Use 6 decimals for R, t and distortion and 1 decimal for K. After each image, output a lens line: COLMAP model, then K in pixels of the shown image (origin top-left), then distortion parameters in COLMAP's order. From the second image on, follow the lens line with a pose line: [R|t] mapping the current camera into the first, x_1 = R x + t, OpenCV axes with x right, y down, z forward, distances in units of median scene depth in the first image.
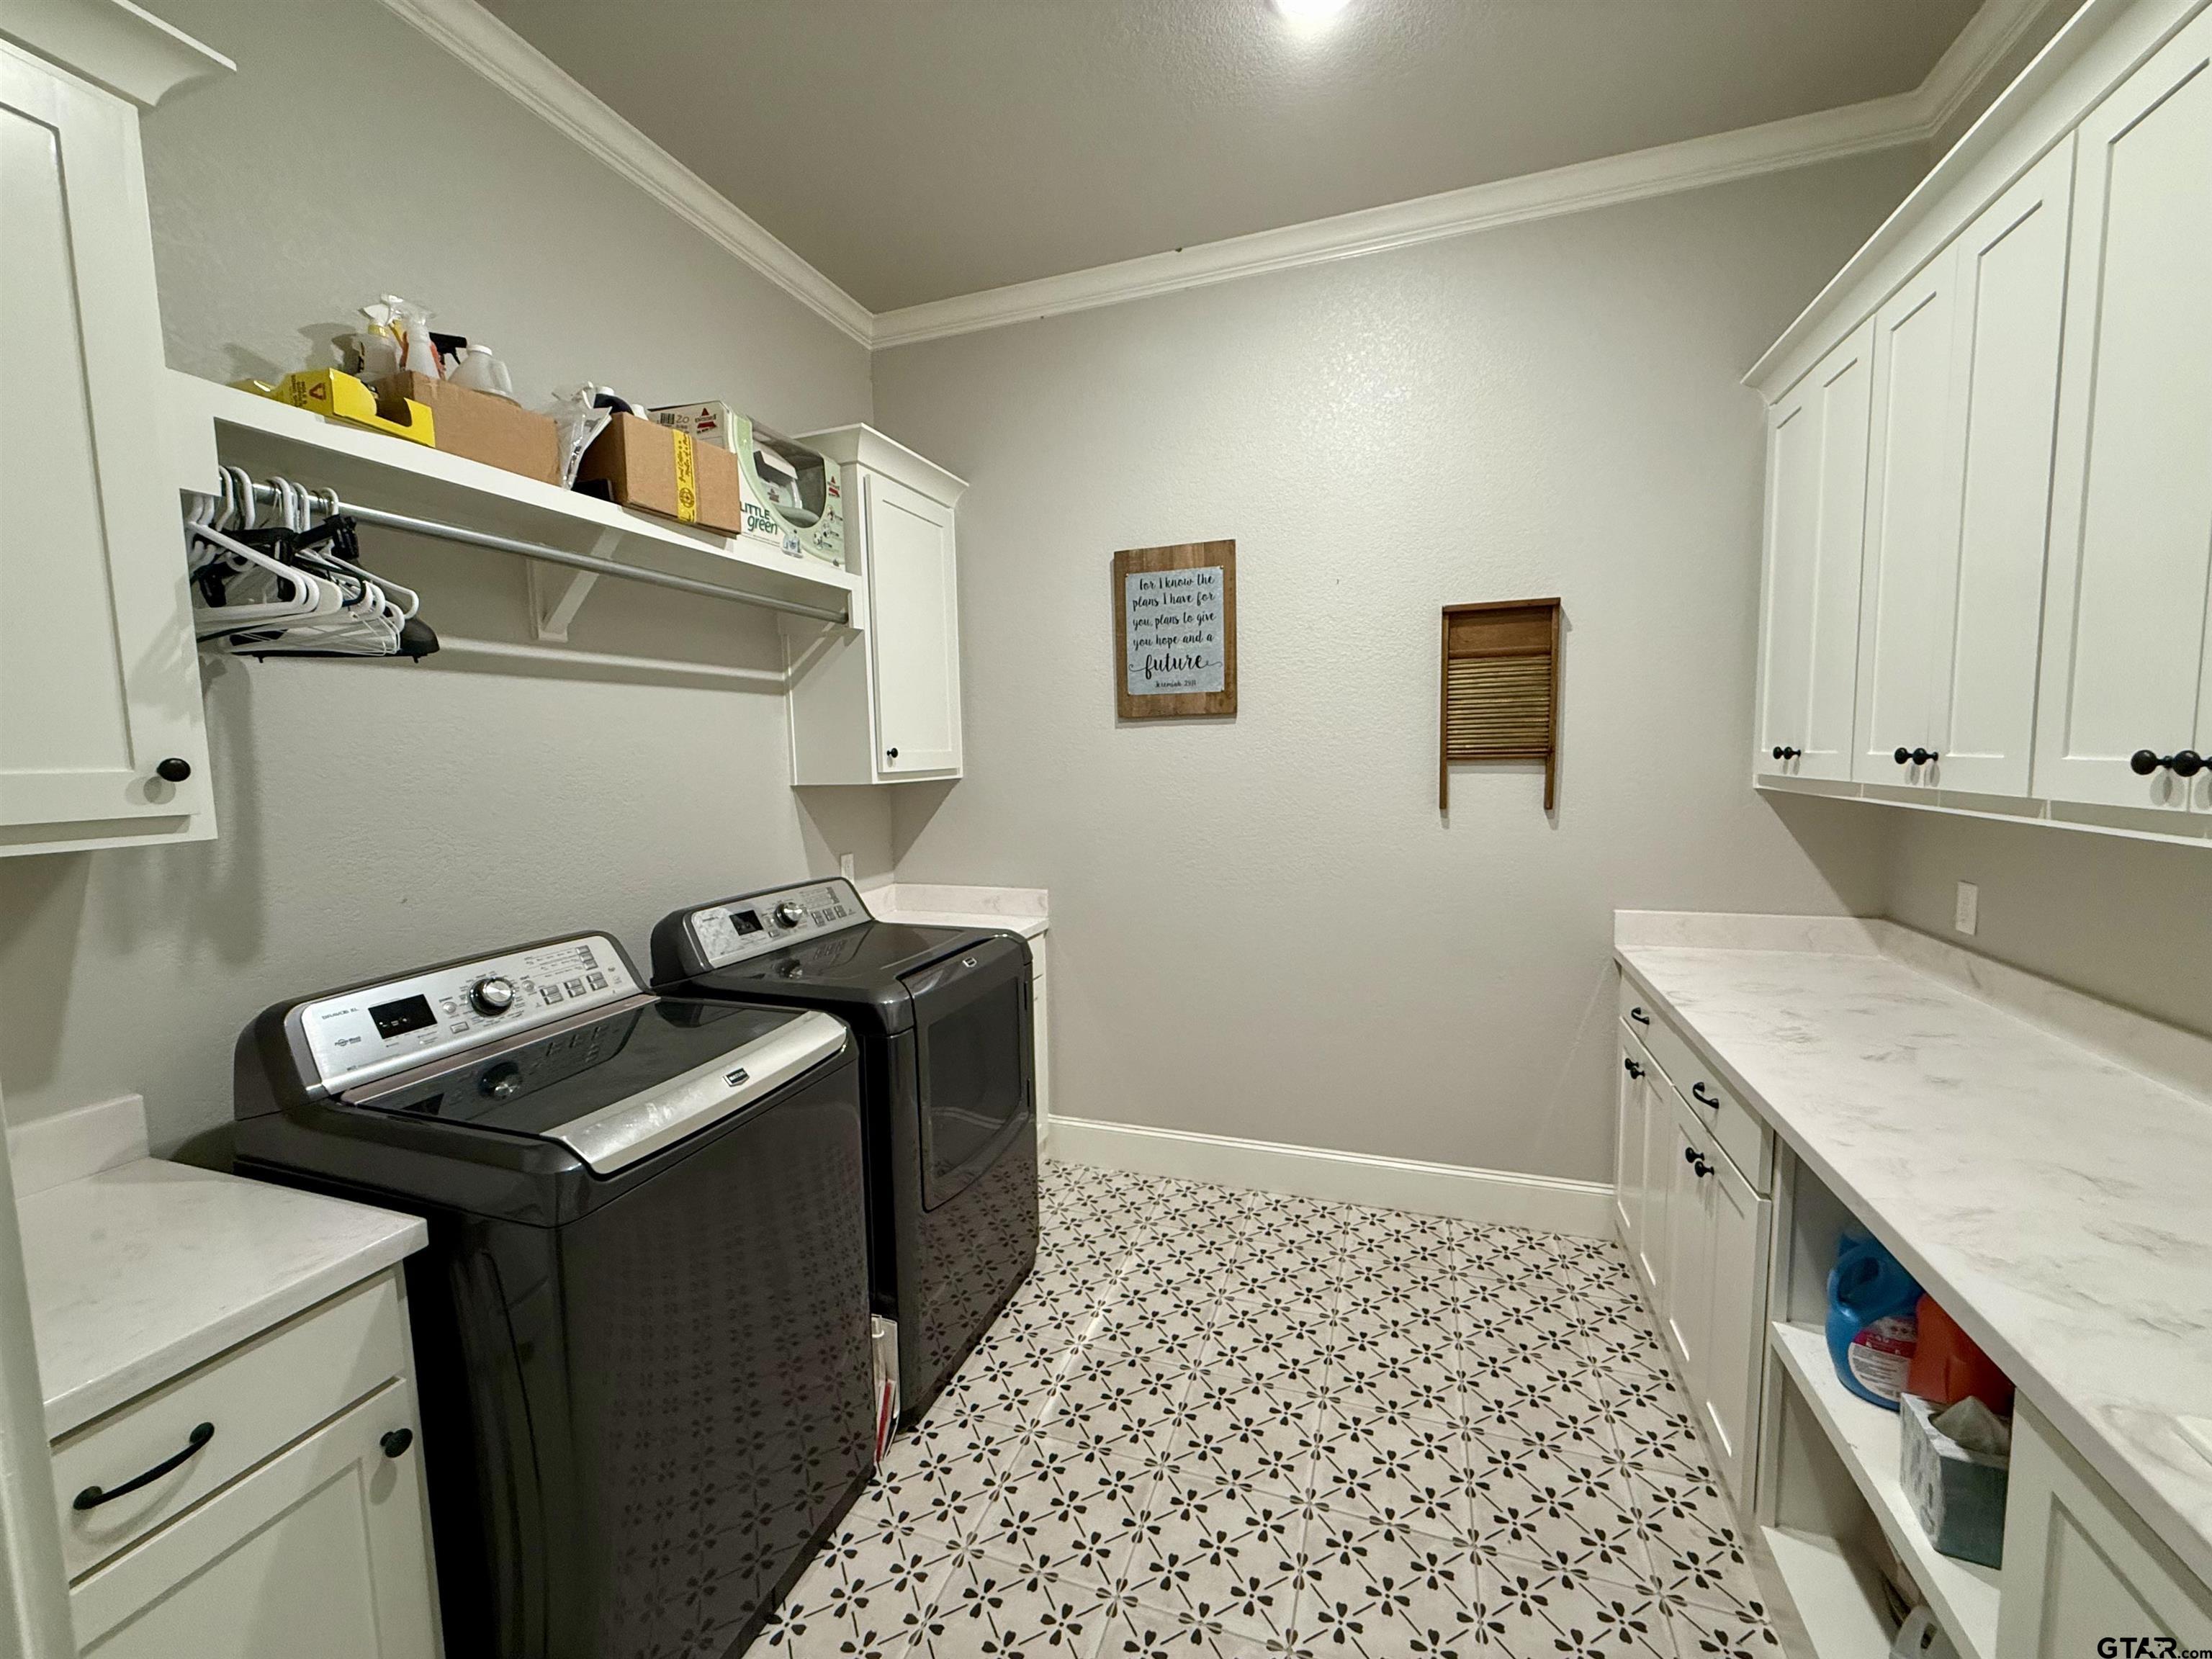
lens RADIAL K [[881.8, 0, 1099.1], [0, 881.8, 829.1], [0, 0, 1]] dist [0.000249, -0.000248]
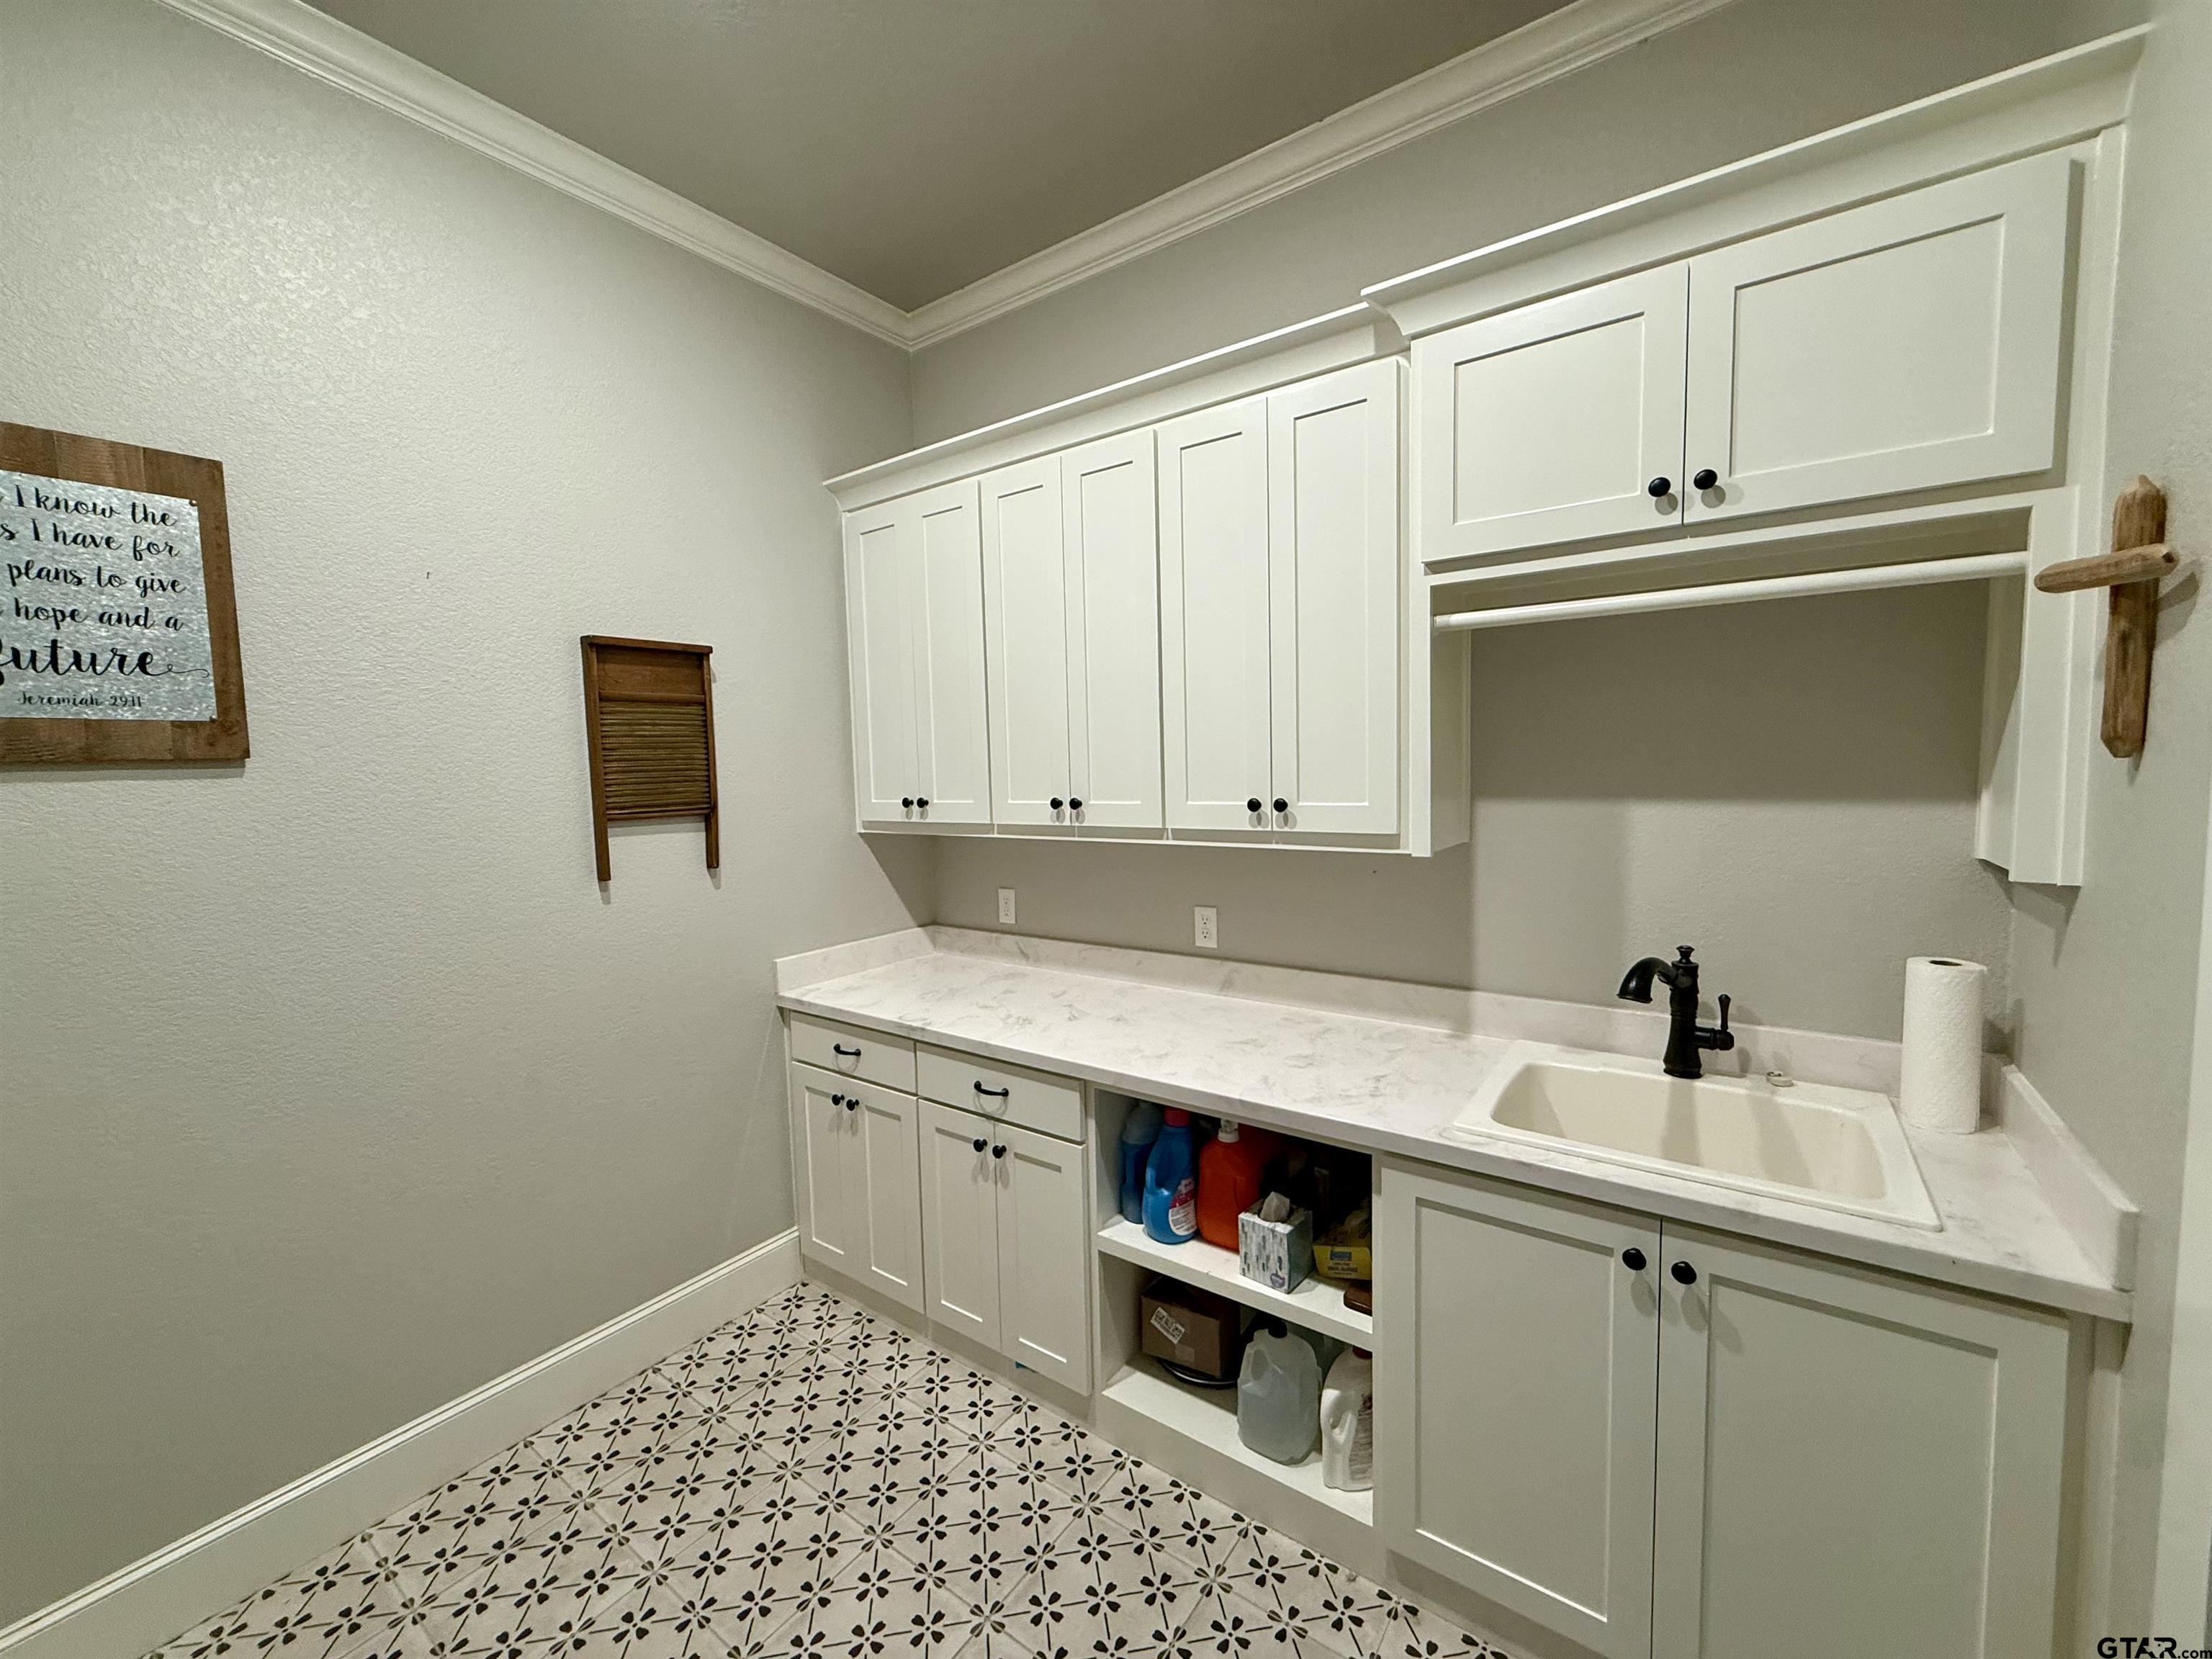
lens RADIAL K [[881.8, 0, 1100.3], [0, 881.8, 829.0], [0, 0, 1]] dist [0.000249, -0.000248]
pose [[0.284769, -0.056476, 0.956931, -0.284708], [0.105809, 0.994015, 0.027178, -0.048249], [-0.952739, 0.093512, 0.289040, 0.343633]]
